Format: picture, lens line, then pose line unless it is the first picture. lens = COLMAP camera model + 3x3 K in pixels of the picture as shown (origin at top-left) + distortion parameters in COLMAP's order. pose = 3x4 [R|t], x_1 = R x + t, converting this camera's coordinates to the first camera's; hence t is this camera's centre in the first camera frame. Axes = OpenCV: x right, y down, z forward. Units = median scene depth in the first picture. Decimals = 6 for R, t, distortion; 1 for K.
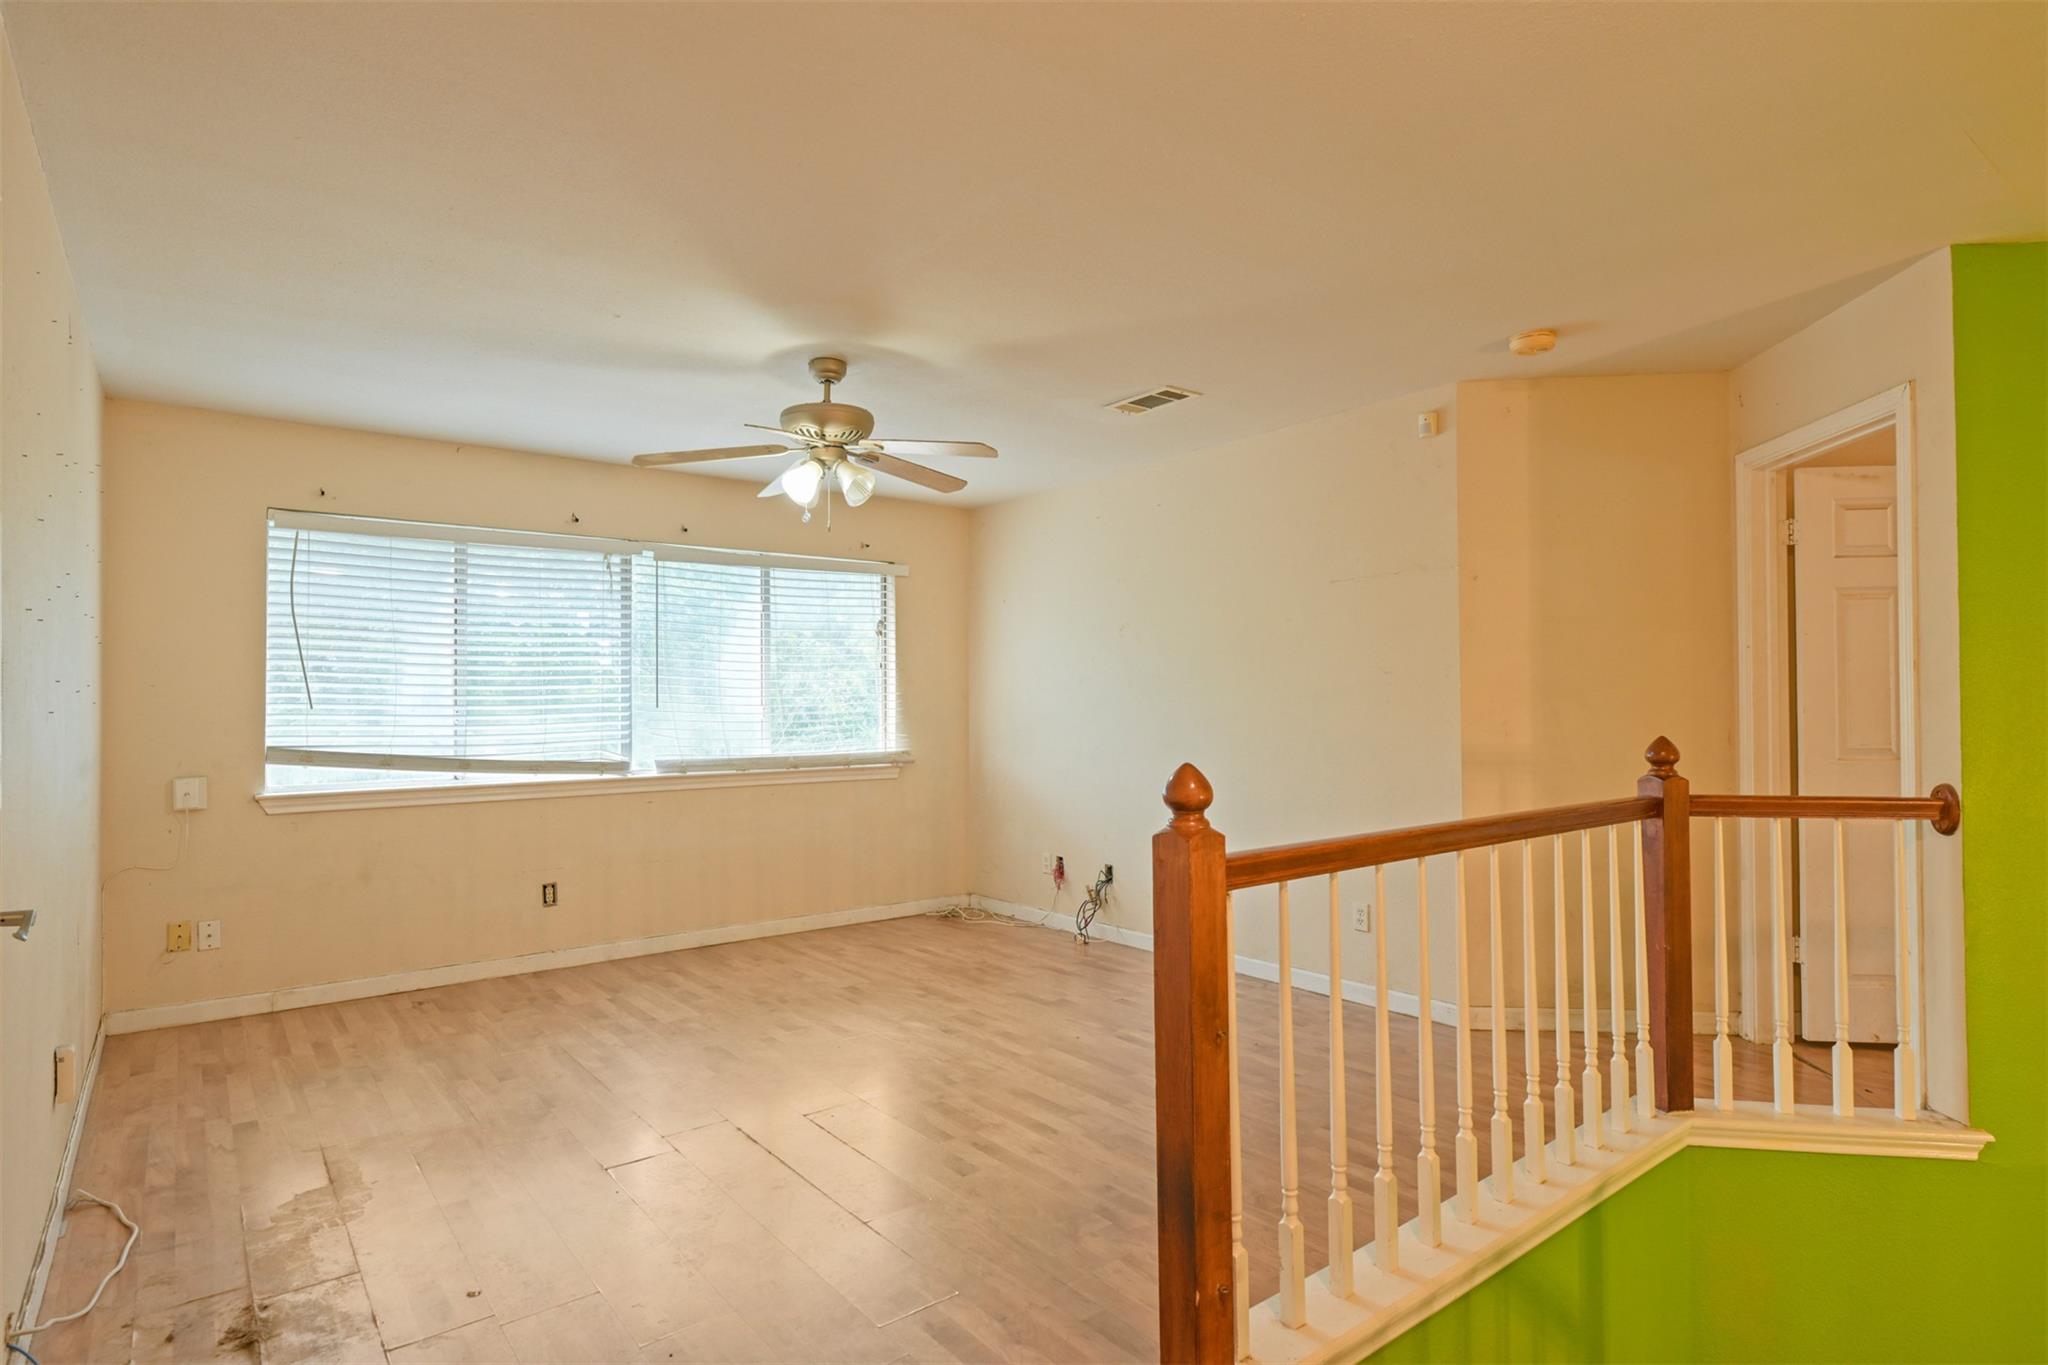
lens RADIAL K [[1076.7, 0, 1024.4], [0, 1076.7, 684.8], [0, 0, 1]] dist [-0.002114, -0.000497]
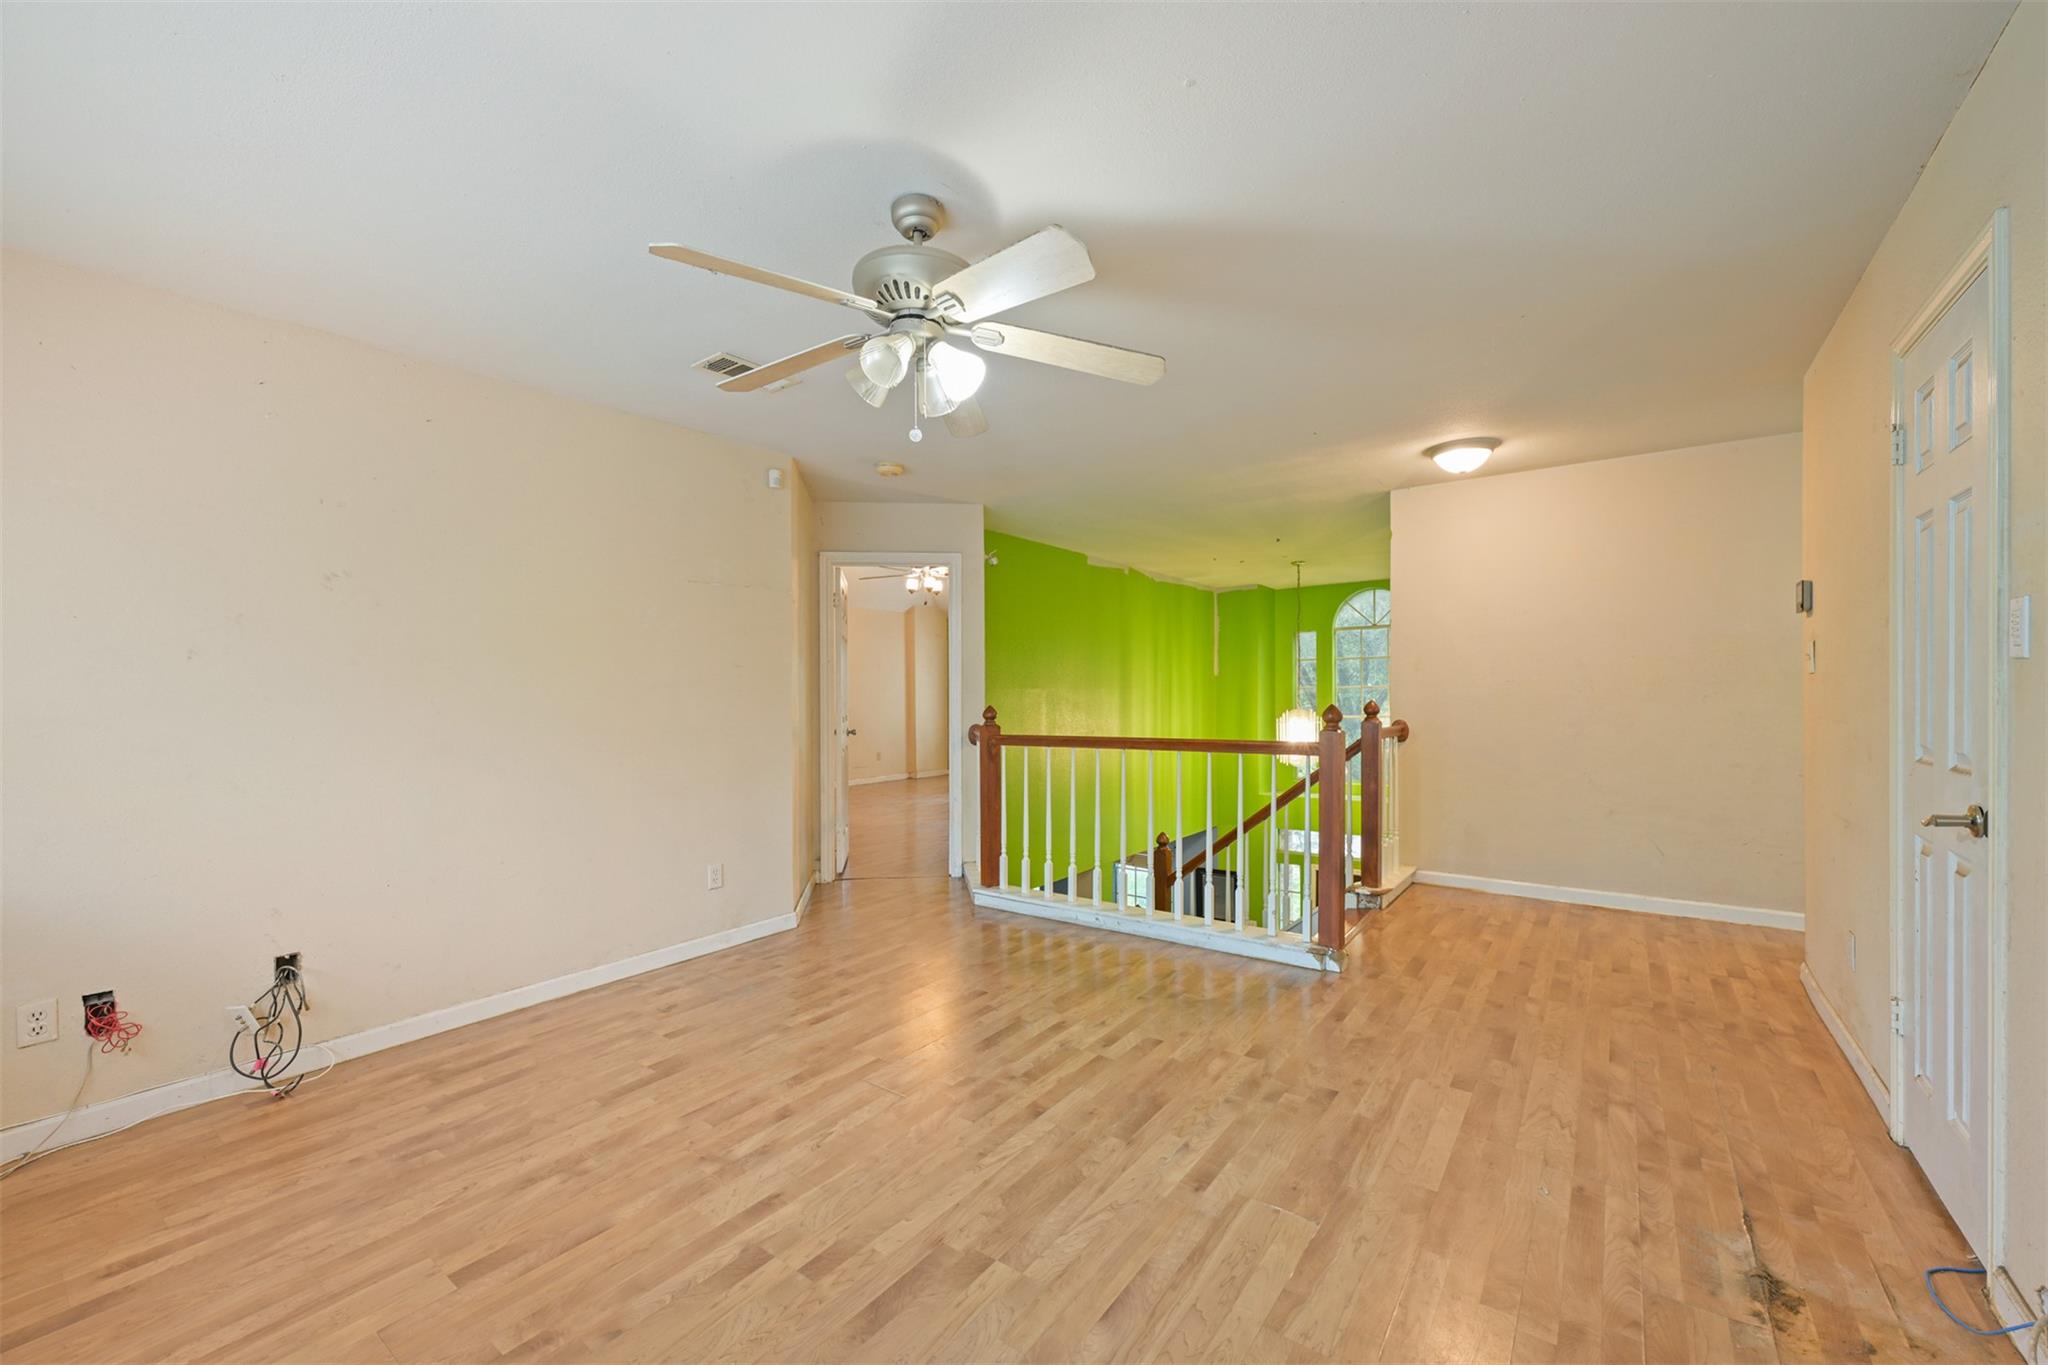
lens RADIAL K [[808.0, 0, 1023.6], [0, 808.0, 689.3], [0, 0, 1]] dist [0.001529, -0.000052]
pose [[-0.267085, 0.013288, 0.963581, -0.696583], [-0.002374, 0.999893, -0.014447, 0.029648], [-0.963670, -0.006146, -0.267025, 1.028779]]
